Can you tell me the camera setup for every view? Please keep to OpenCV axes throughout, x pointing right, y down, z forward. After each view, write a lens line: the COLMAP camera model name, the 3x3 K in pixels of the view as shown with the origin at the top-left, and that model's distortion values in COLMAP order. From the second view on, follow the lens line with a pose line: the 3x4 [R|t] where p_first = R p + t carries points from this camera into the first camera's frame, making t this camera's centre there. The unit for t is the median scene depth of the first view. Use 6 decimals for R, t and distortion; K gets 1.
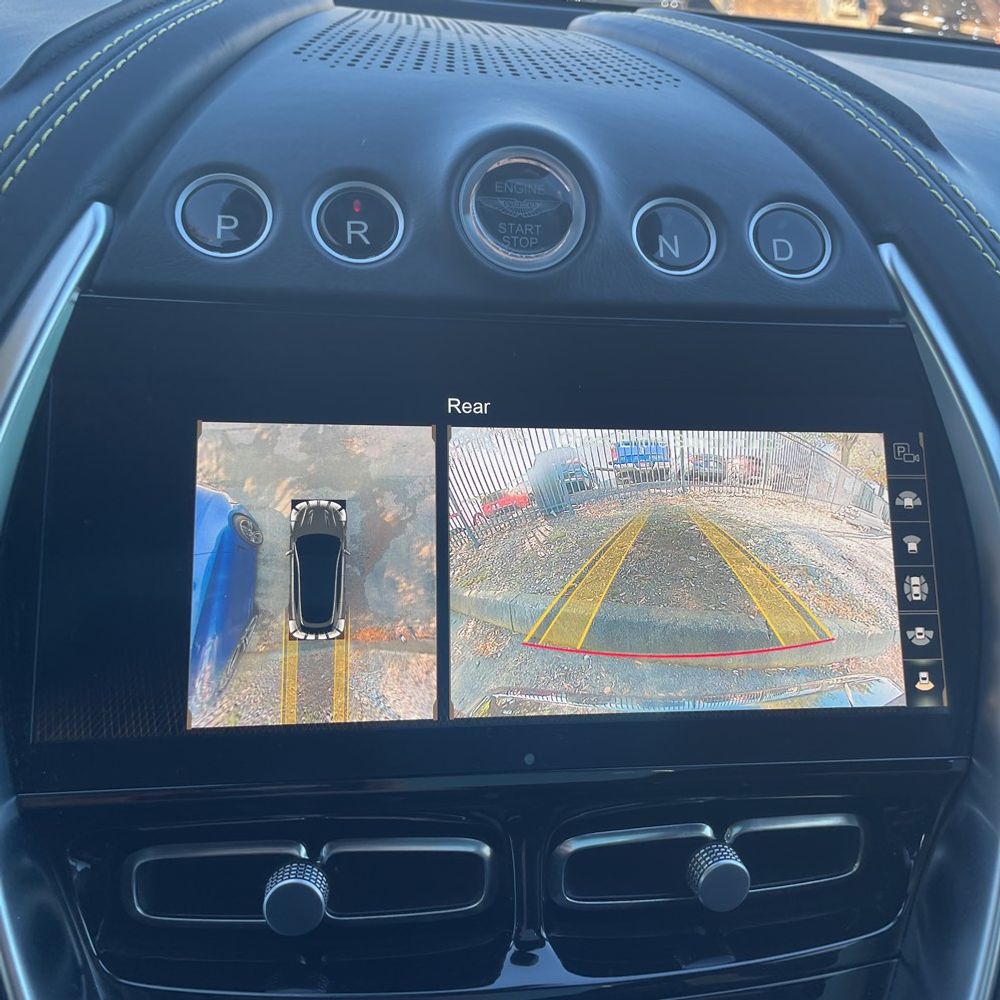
lens RADIAL K [[1013.2, 0, 505.3], [0, 1013.2, 492.1], [0, 0, 1]] dist [0.033780, 0.000000]
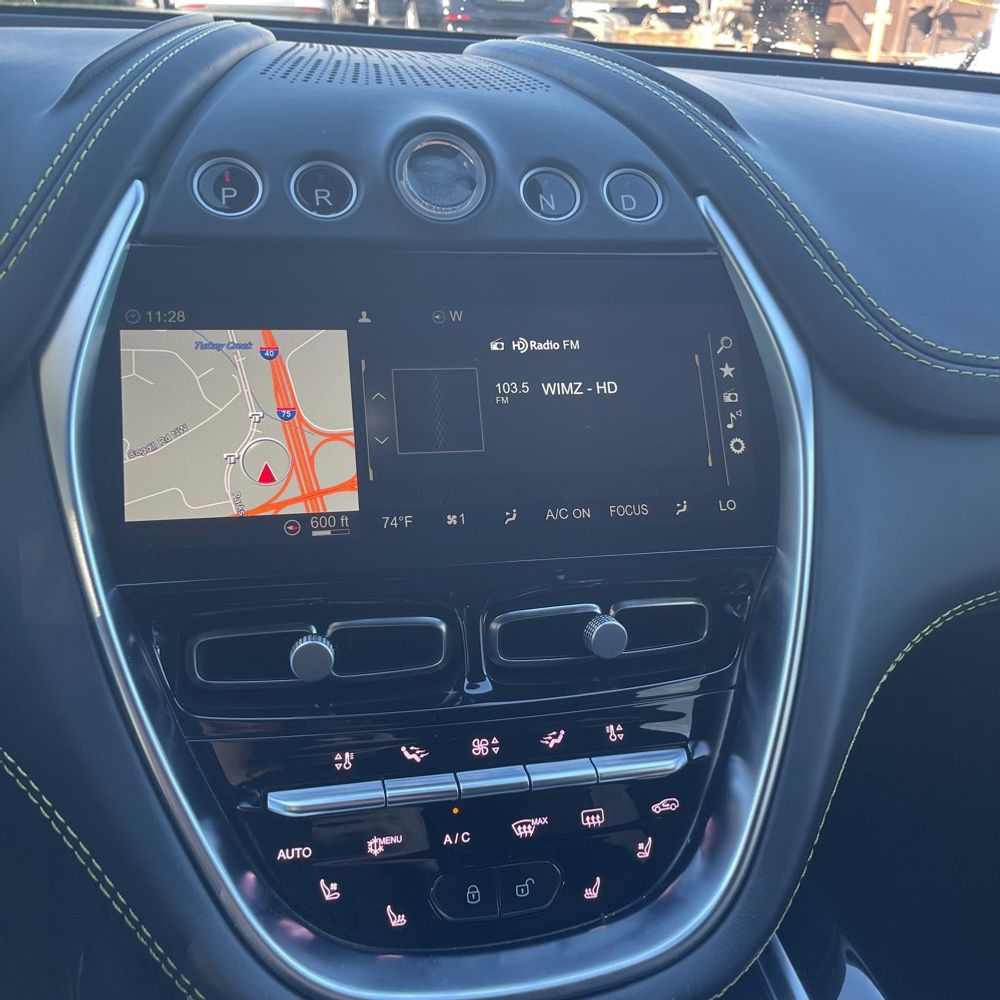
lens RADIAL K [[1013.2, 0, 494.0], [0, 1013.2, 505.8], [0, 0, 1]] dist [0.033780, 0.000000]
pose [[0.995865, -0.059636, 0.068529, -0.031048], [0.060902, 0.998007, -0.016535, 0.190953], [-0.067406, 0.020640, 0.997512, -0.372102]]
